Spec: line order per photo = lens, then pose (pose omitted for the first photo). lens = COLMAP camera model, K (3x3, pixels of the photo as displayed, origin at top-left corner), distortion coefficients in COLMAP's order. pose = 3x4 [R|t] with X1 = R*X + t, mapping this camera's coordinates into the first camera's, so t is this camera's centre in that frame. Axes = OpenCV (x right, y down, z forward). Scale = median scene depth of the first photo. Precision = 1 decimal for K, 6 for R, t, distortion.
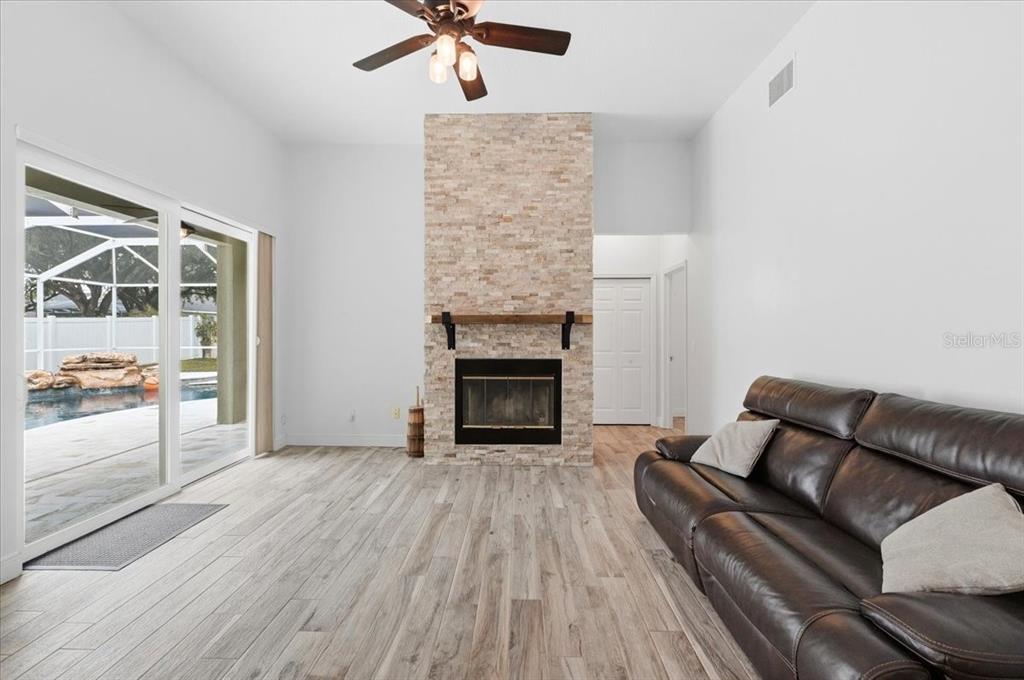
lens RADIAL K [[438.3, 0, 512.7], [0, 438.3, 331.5], [0, 0, 1]] dist [-0.002033, -0.000186]
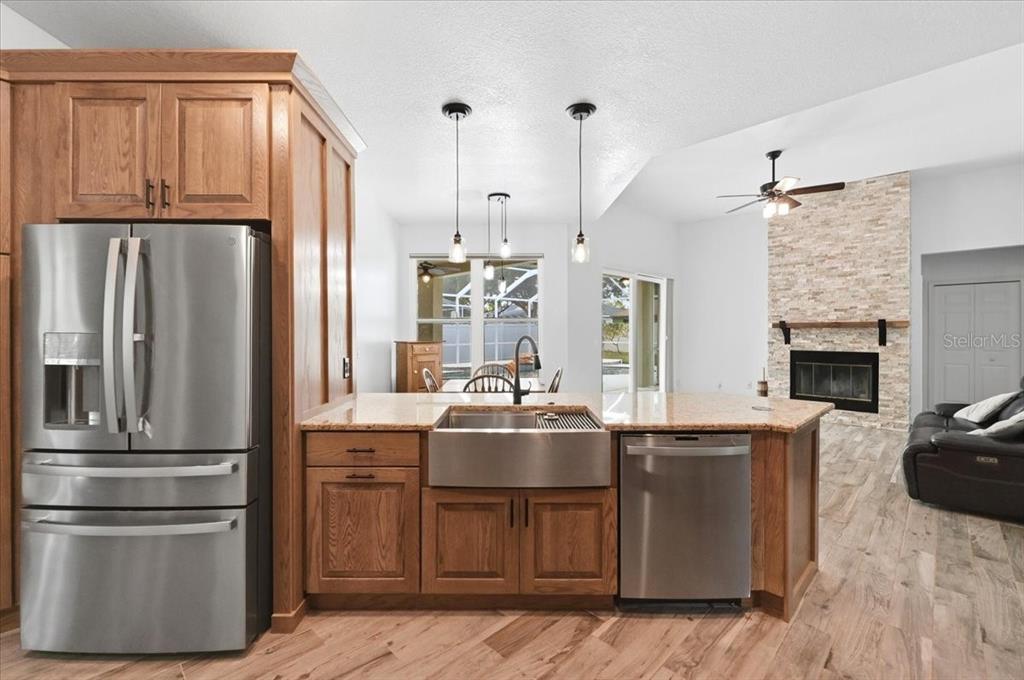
lens RADIAL K [[432.8, 0, 508.2], [0, 432.8, 334.9], [0, 0, 1]] dist [-0.001421, 0.000158]
pose [[0.715132, 0.003214, -0.698982, 0.229686], [0.003571, 0.999960, 0.008252, -0.009323], [0.698980, -0.008398, 0.715092, -0.813347]]
